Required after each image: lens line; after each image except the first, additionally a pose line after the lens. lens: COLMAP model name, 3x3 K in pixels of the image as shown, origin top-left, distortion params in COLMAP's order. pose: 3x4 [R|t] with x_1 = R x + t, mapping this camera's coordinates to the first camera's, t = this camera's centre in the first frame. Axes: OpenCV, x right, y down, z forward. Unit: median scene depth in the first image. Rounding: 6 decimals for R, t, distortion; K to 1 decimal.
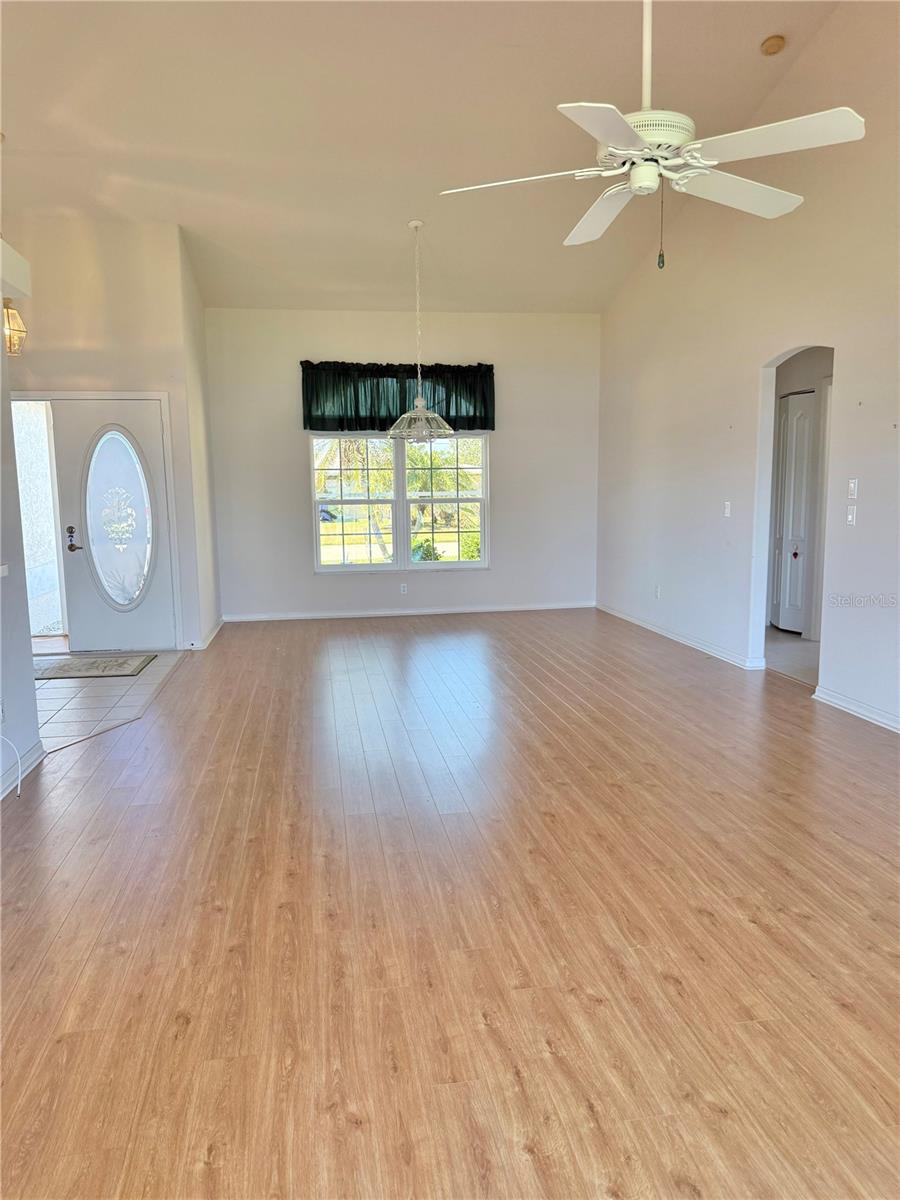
lens RADIAL K [[839.7, 0, 451.7], [0, 839.7, 599.8], [0, 0, 1]] dist [0.063596, -0.009727]
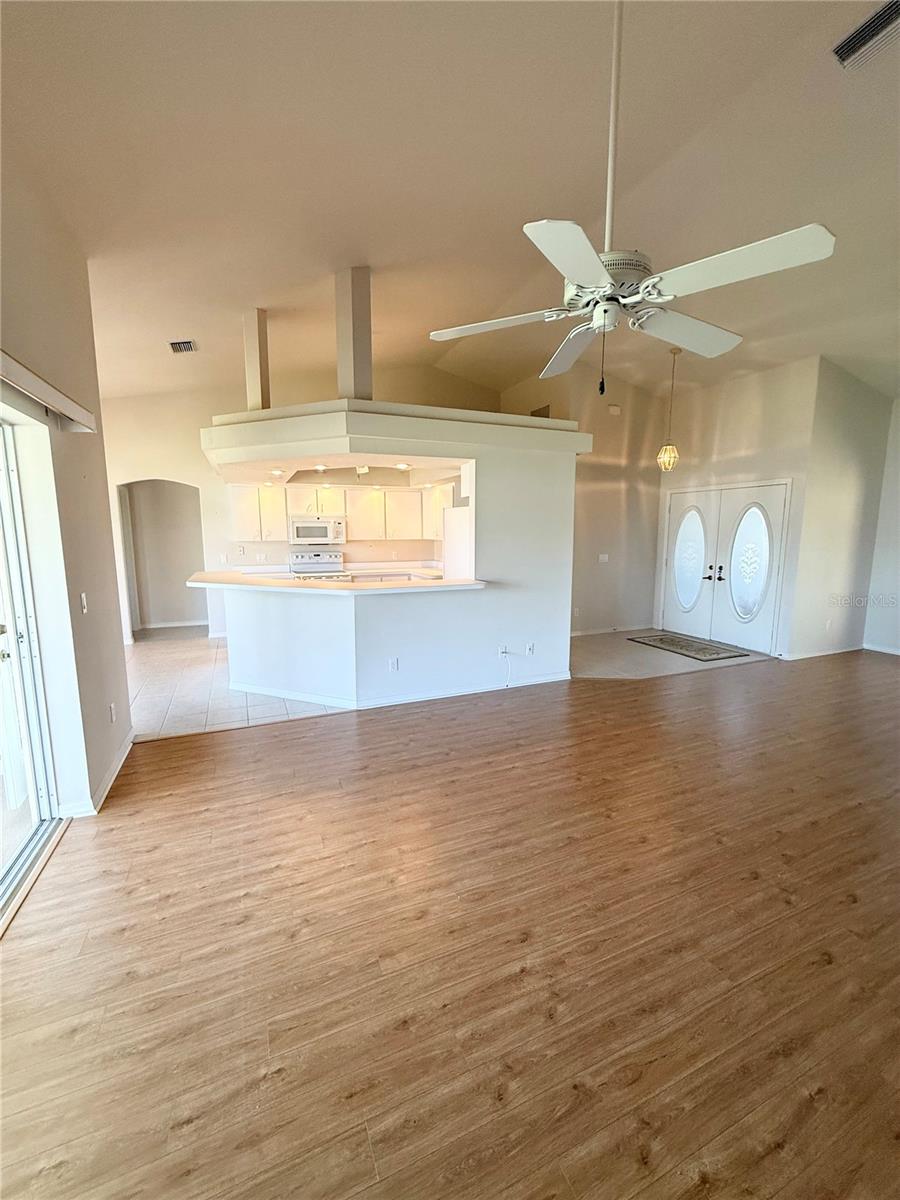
lens RADIAL K [[480.0, 0, 451.6], [0, 480.0, 596.1], [0, 0, 1]] dist [0.002522, -0.000786]
pose [[0.246435, 0.143641, -0.958456, 0.263692], [-0.131481, 0.984768, 0.113778, -0.053036], [0.960199, 0.097979, 0.261567, 0.208176]]
